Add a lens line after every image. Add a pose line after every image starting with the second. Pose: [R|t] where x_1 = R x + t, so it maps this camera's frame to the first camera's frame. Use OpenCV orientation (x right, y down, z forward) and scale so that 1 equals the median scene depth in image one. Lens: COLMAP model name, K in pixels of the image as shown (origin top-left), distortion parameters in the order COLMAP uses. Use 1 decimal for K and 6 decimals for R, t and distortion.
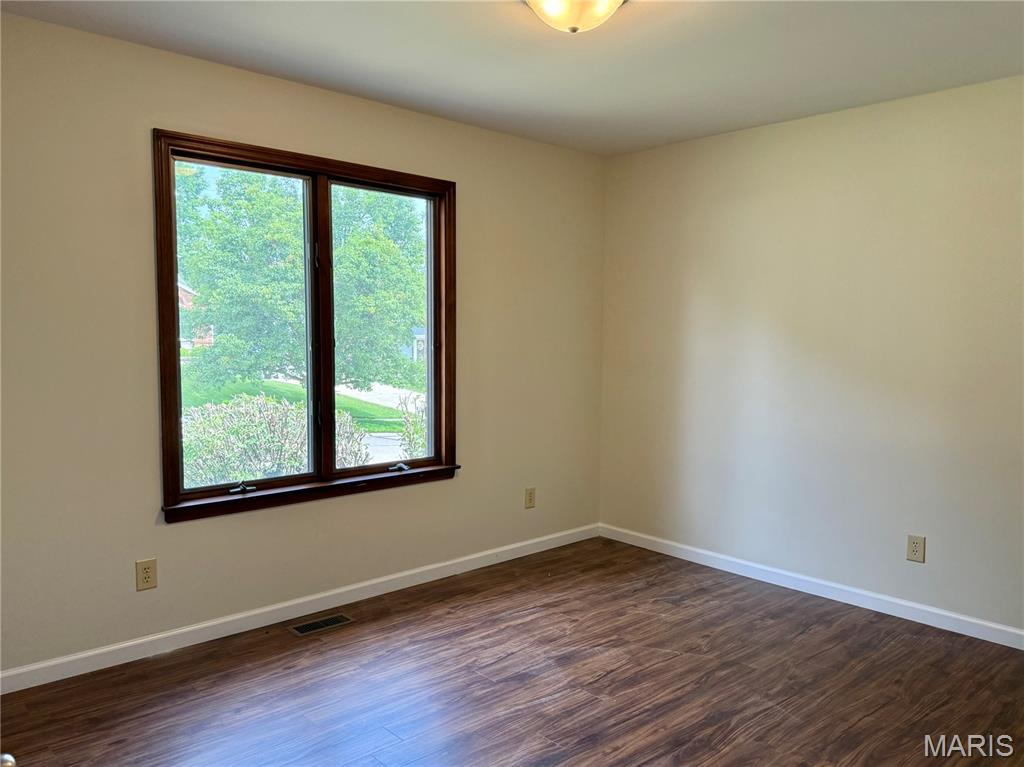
lens RADIAL K [[760.2, 0, 499.3], [0, 760.2, 386.3], [0, 0, 1]] dist [-0.004213, -0.012123]
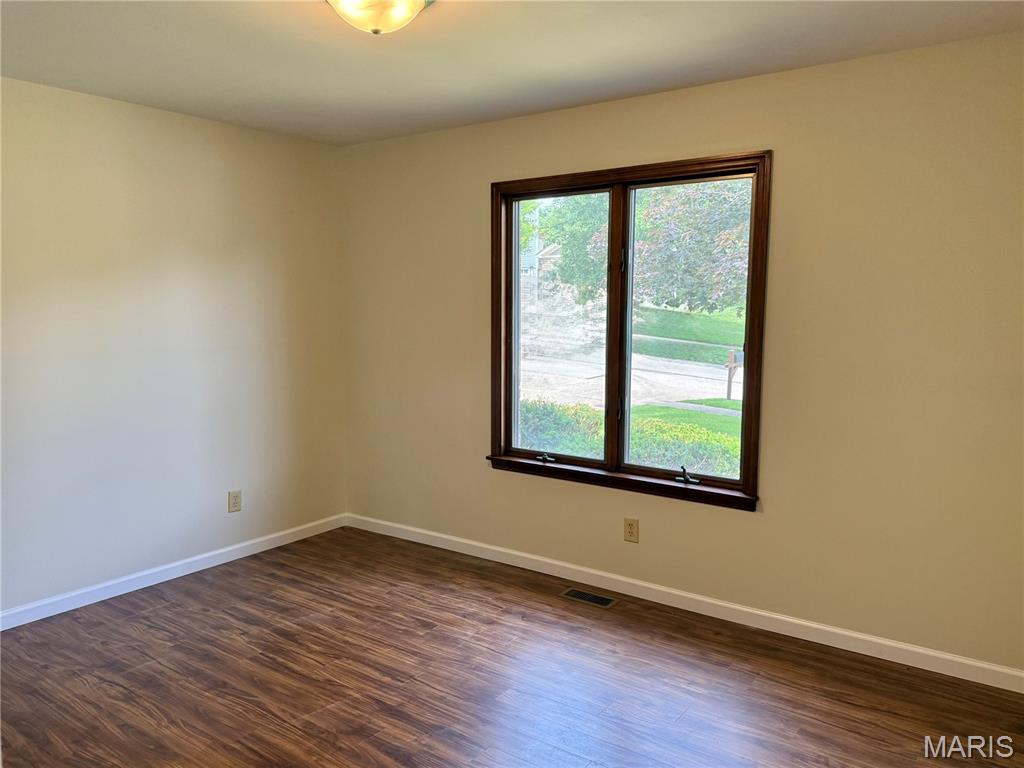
lens RADIAL K [[760.2, 0, 499.3], [0, 760.2, 386.8], [0, 0, 1]] dist [-0.004213, -0.012123]
pose [[0.158075, 0.079334, -0.984235, 0.808385], [-0.085020, 0.994159, 0.066479, -0.052242], [0.983760, 0.073171, 0.163896, 0.679044]]
